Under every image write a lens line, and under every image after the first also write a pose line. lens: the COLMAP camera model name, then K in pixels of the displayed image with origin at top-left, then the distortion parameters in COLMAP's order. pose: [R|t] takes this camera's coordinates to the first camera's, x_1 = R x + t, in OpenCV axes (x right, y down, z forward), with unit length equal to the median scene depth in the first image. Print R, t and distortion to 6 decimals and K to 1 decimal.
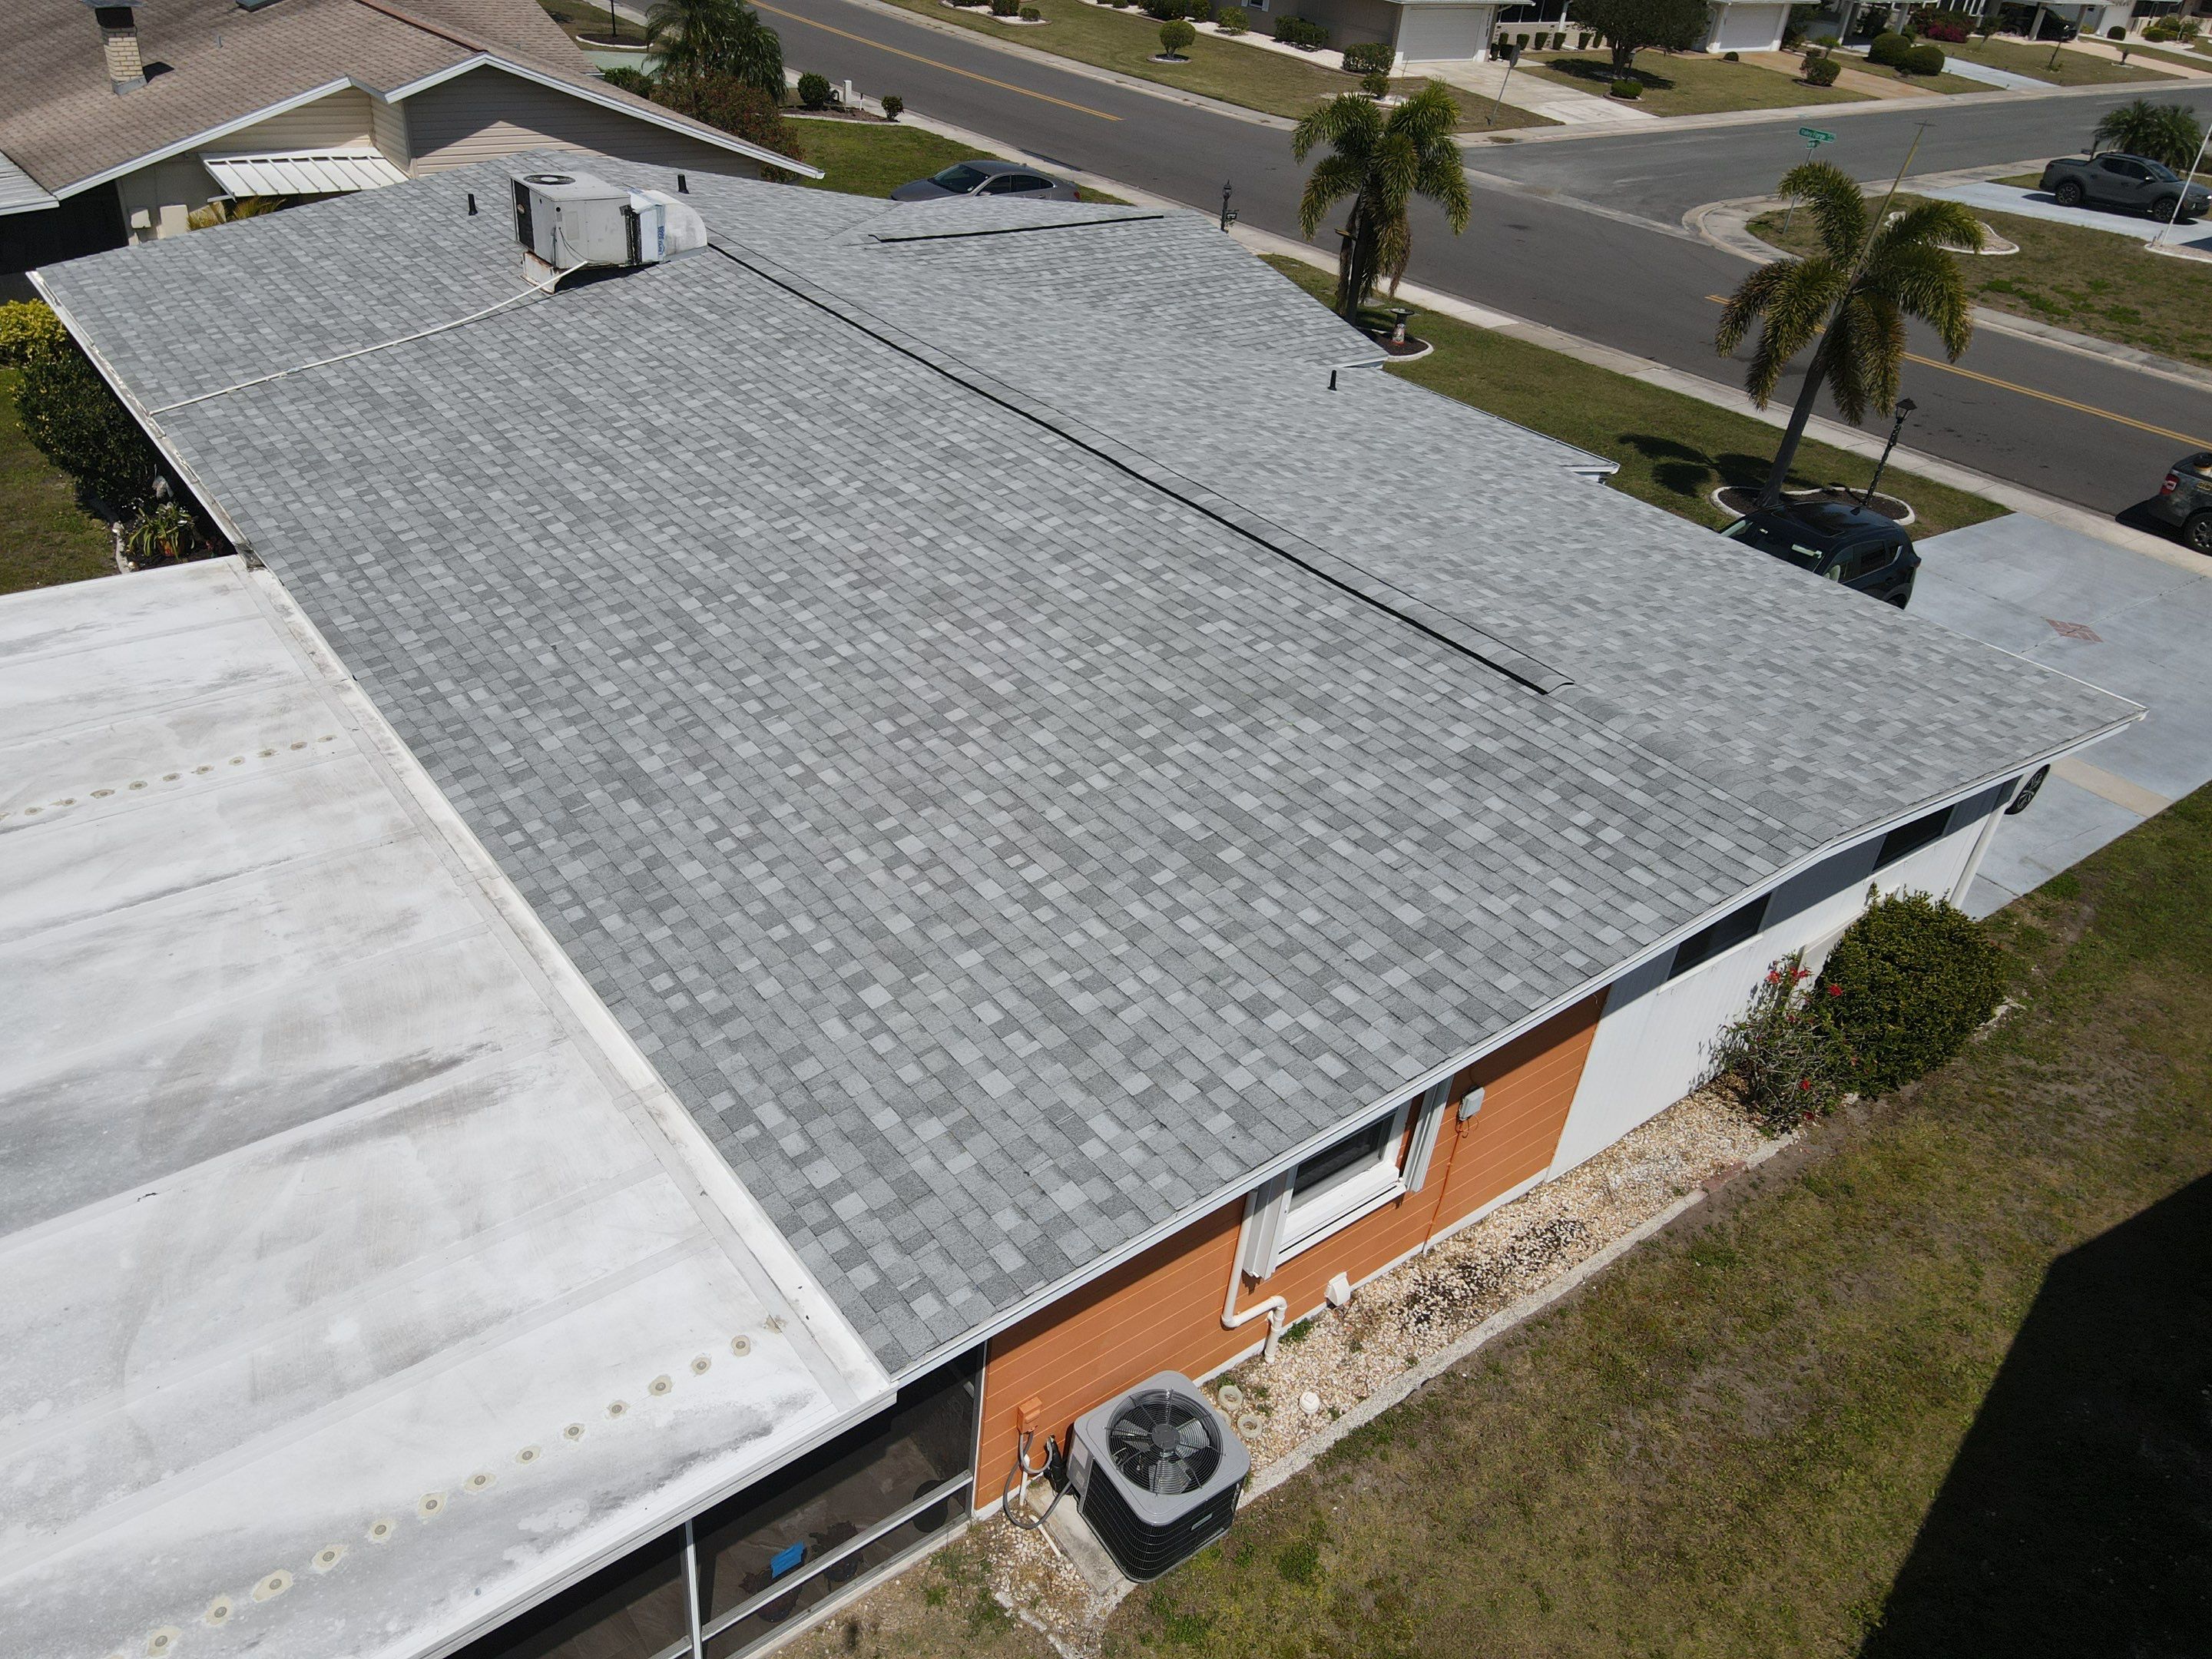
lens RADIAL K [[1625.5, 0, 1069.7], [0, 1625.5, 817.9], [0, 0, 1]] dist [0.000744, 0.004236]
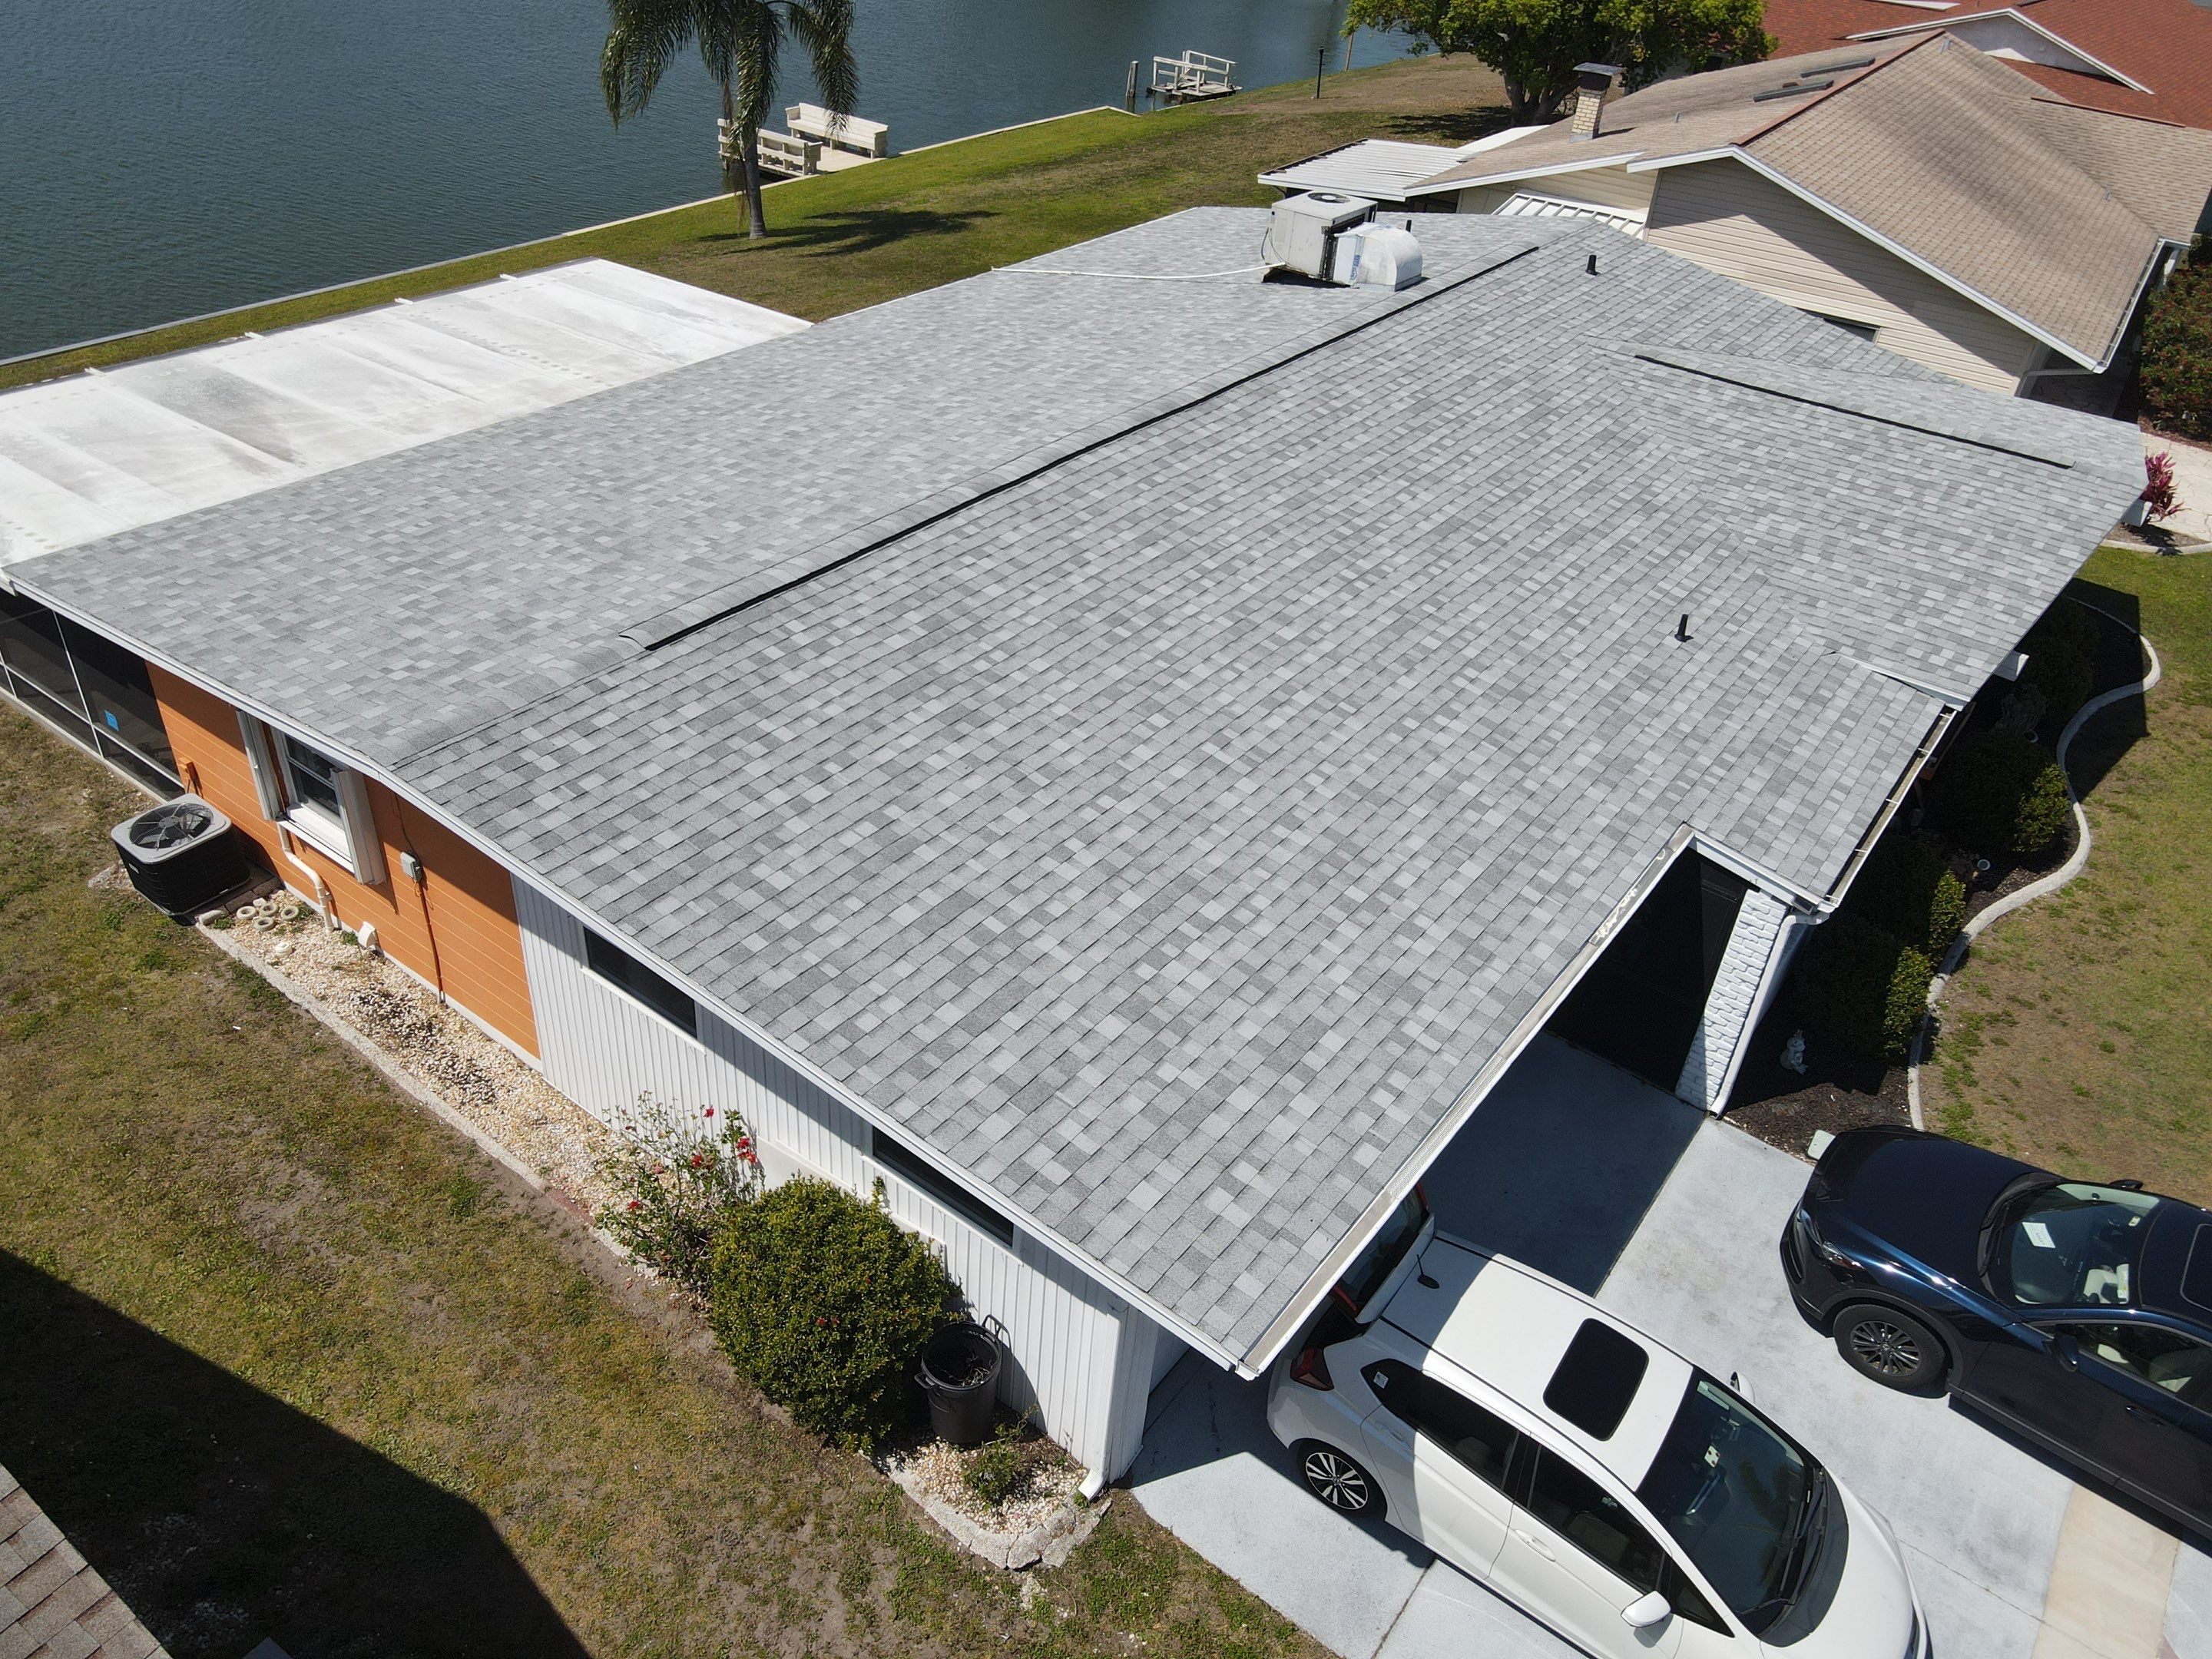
lens RADIAL K [[1610.3, 0, 1077.8], [0, 1610.3, 827.9], [0, 0, 1]] dist [0.008437, 0.006431]
pose [[0.277157, 0.493680, -0.824296, 1.263848], [-0.549662, 0.785122, 0.285403, -0.428573], [0.788071, 0.373983, 0.488959, 0.743770]]
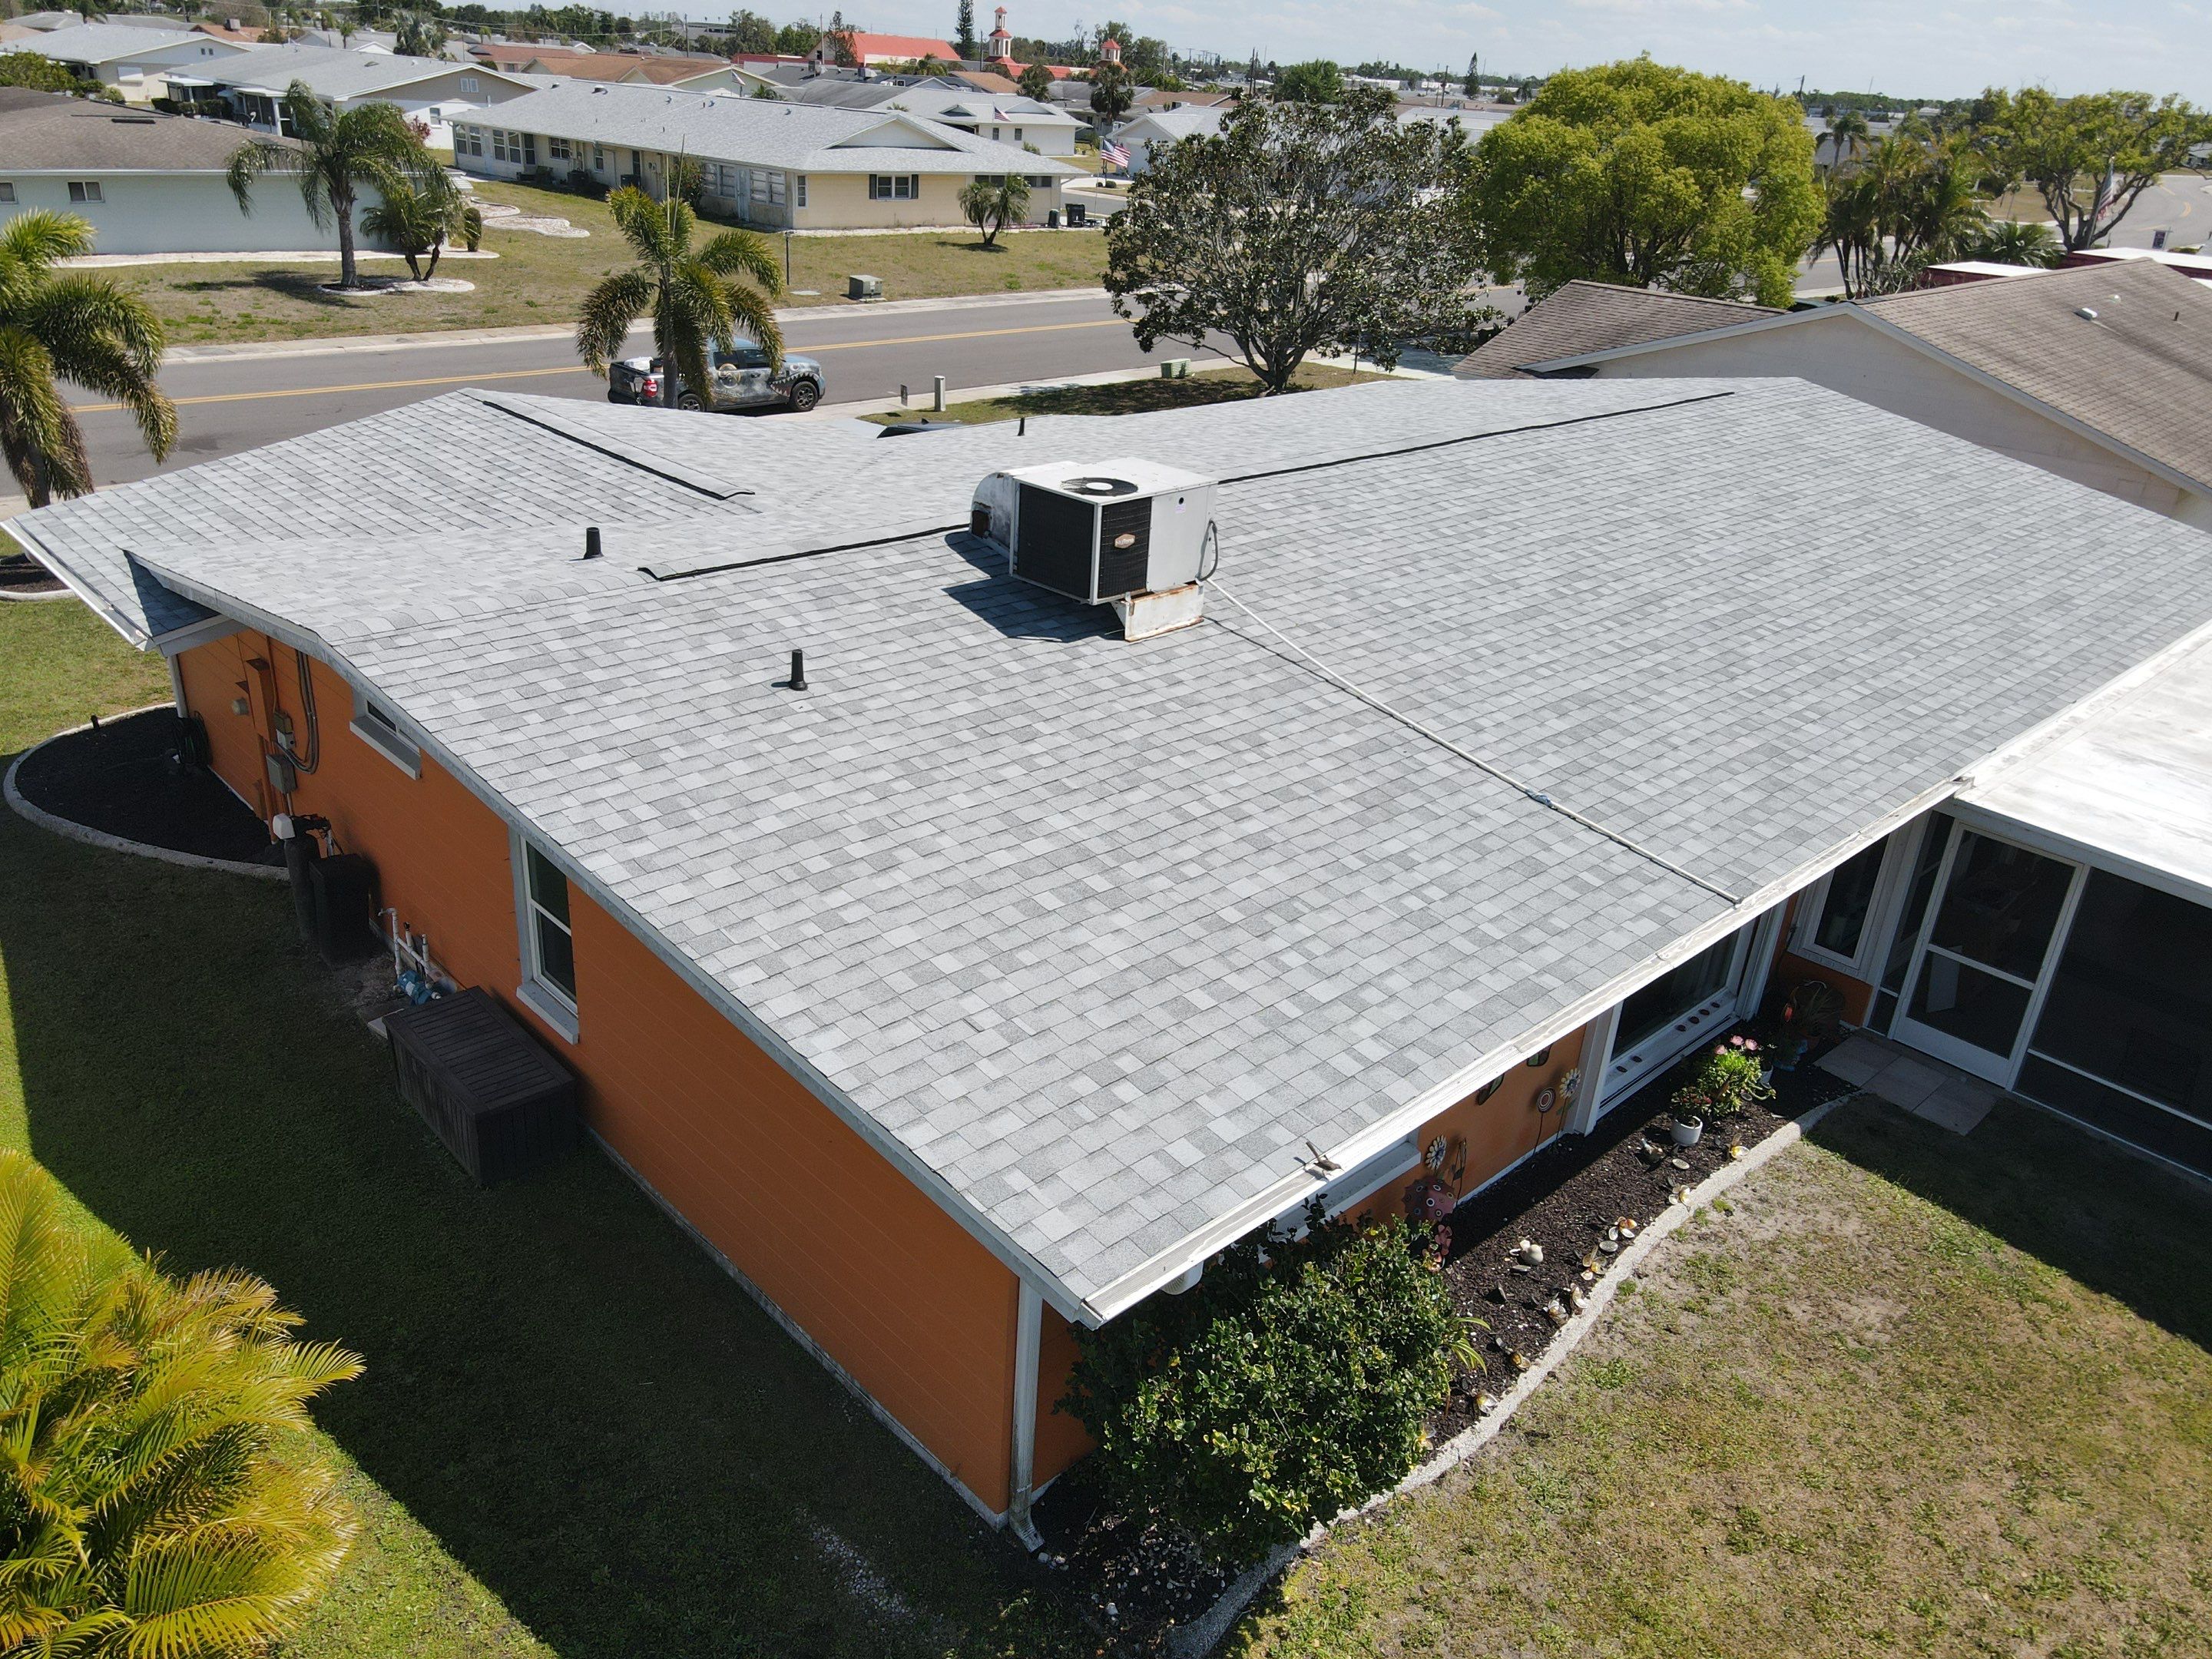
lens RADIAL K [[1621.0, 0, 1071.3], [0, 1621.0, 820.7], [0, 0, 1]] dist [-0.003723, 0.045451]
pose [[-0.097457, -0.498657, 0.861303, -1.466821], [0.479473, 0.734845, 0.479696, -0.958164], [-0.872128, 0.459721, 0.167477, 1.533708]]
